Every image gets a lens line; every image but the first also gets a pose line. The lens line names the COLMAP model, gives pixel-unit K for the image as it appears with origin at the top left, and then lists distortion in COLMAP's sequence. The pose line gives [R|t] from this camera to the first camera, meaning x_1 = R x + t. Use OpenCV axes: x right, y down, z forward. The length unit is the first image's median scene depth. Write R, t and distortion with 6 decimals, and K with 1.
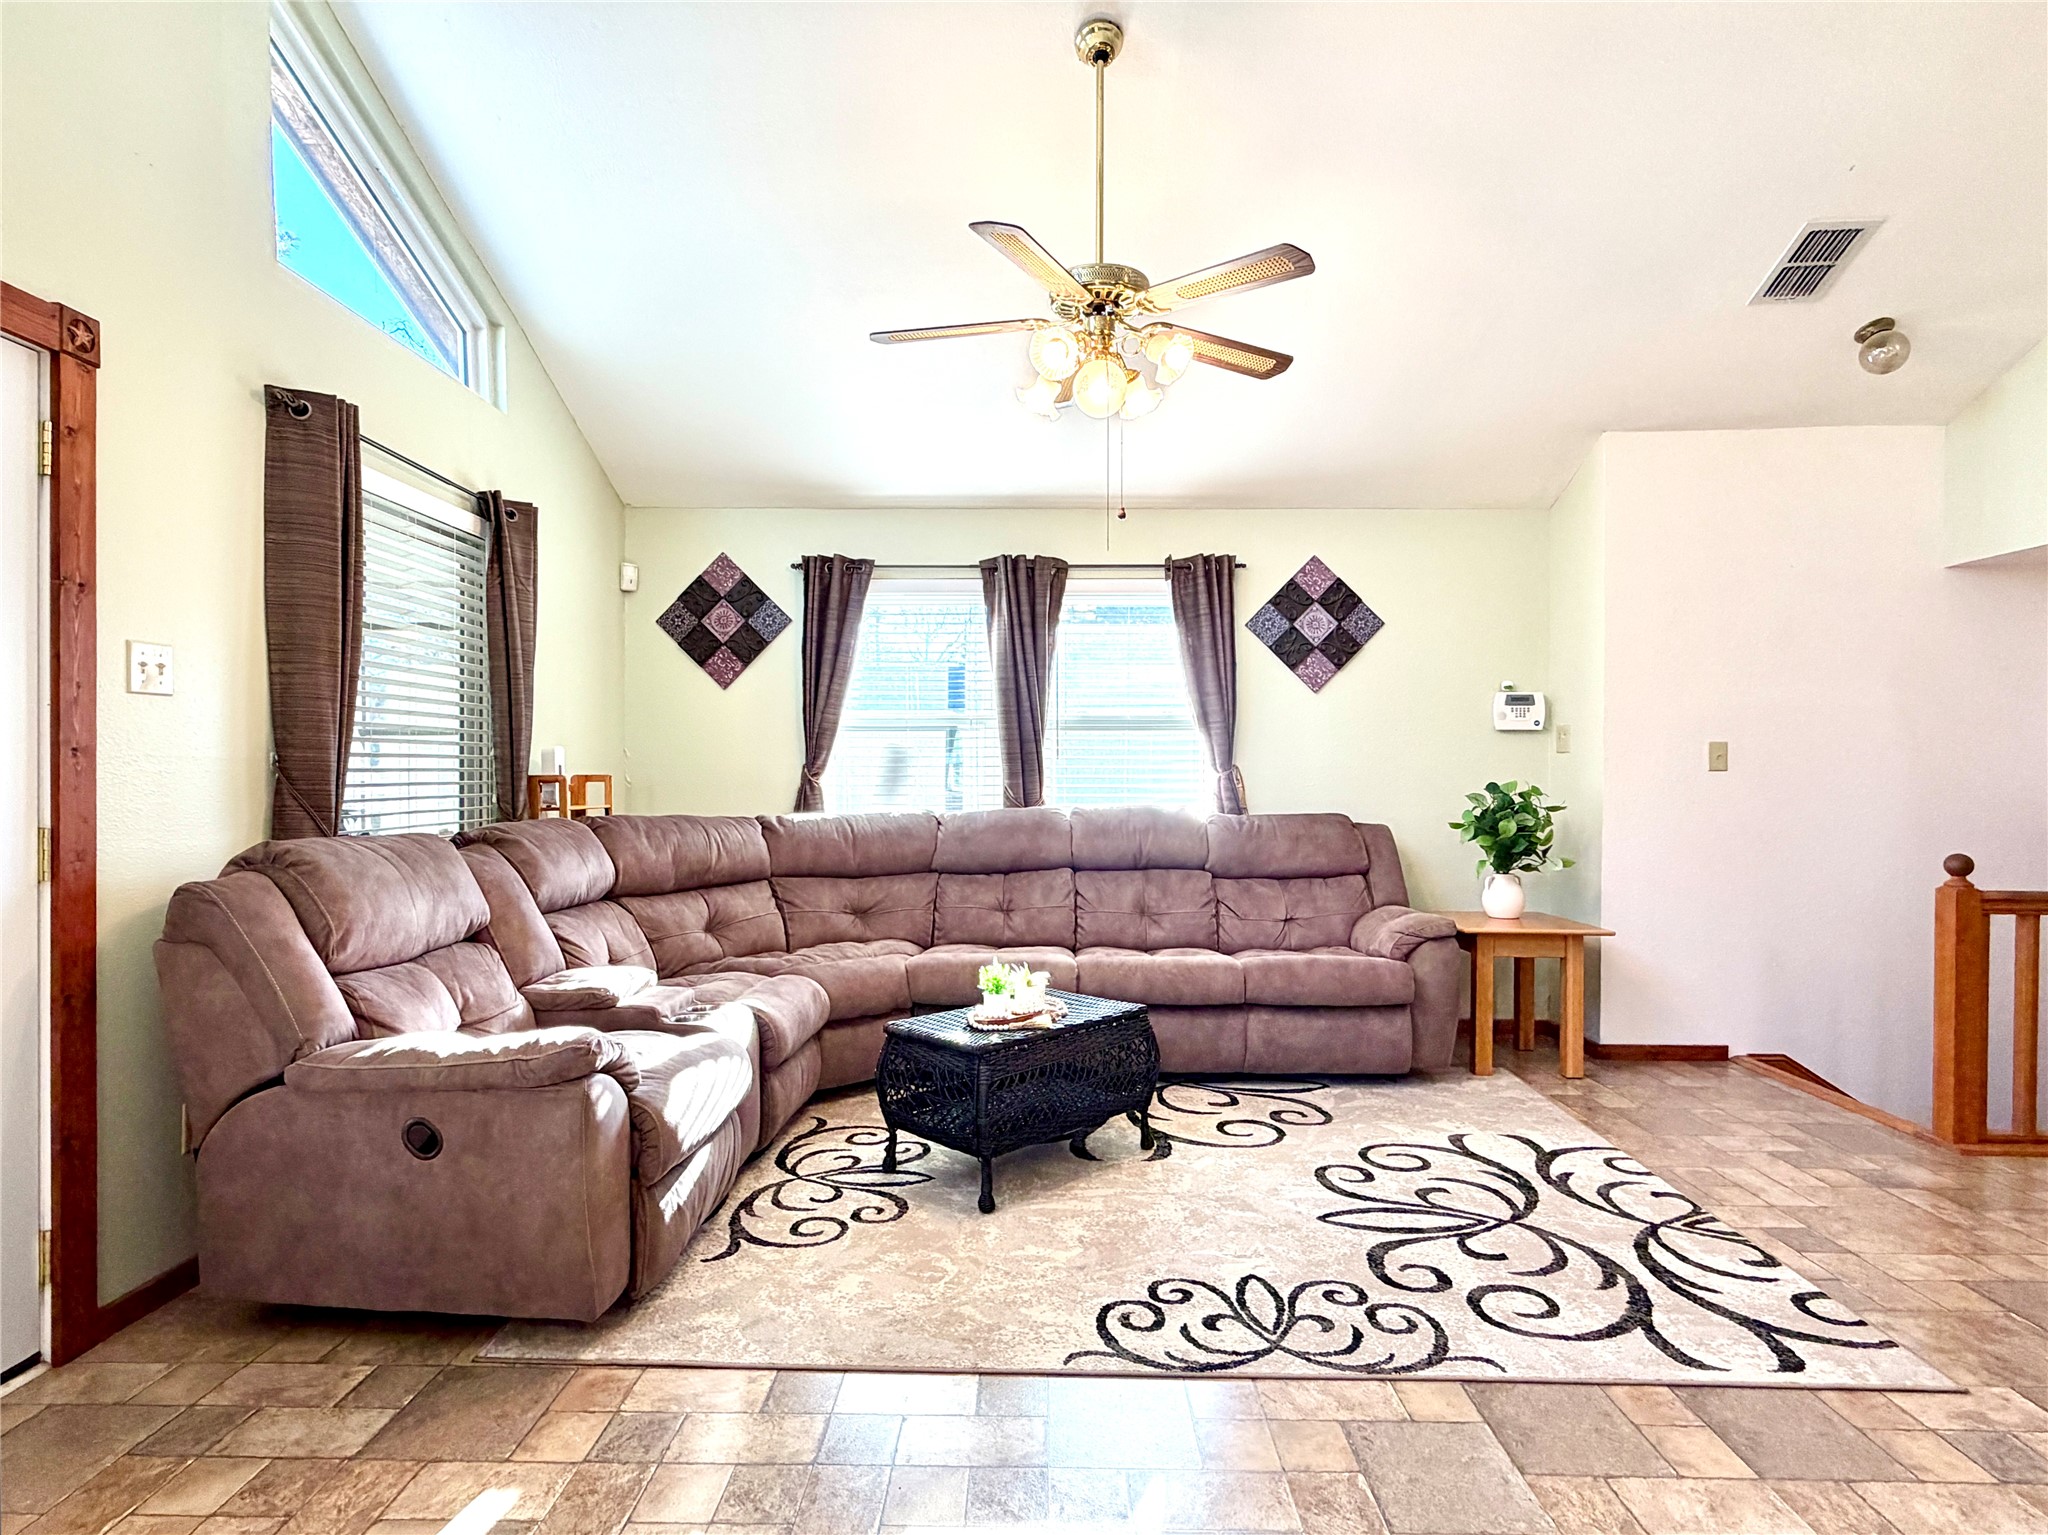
lens RADIAL K [[1099.3, 0, 1022.2], [0, 1099.3, 777.0], [0, 0, 1]] dist [-0.001989, 0.000824]
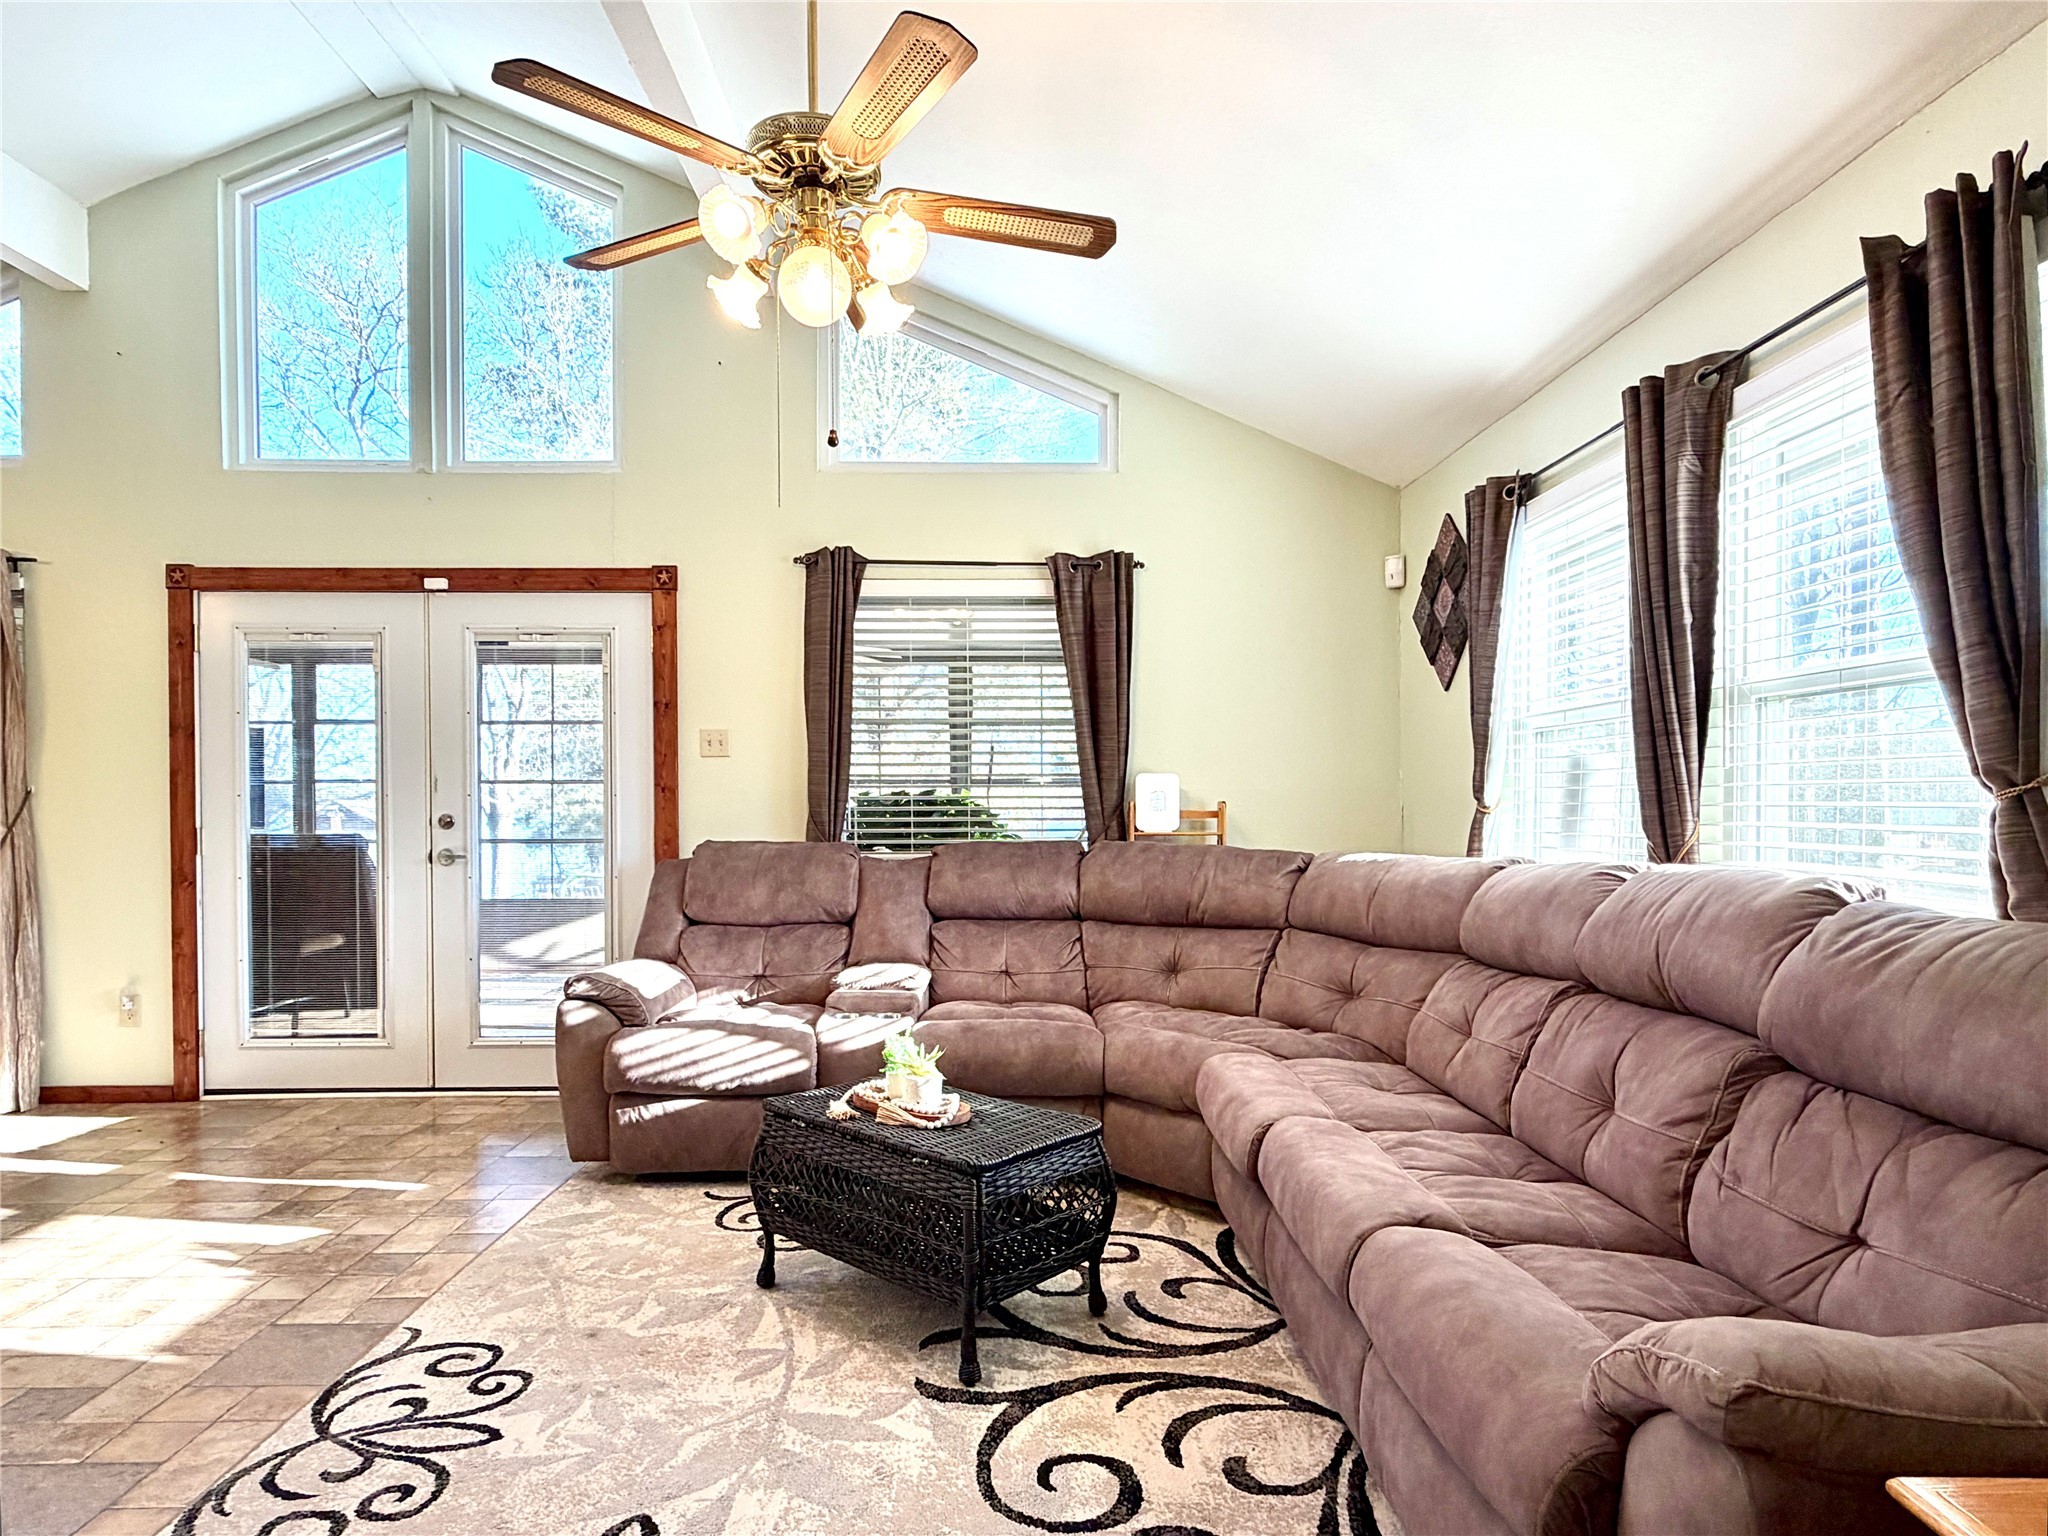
lens RADIAL K [[1131.1, 0, 1020.2], [0, 1131.1, 816.9], [0, 0, 1]] dist [0.000633, 0.000041]
pose [[0.045276, 0.012534, -0.998896, 0.787899], [-0.001403, 0.999921, 0.012484, -0.000477], [0.998974, 0.000836, 0.045290, 1.022918]]
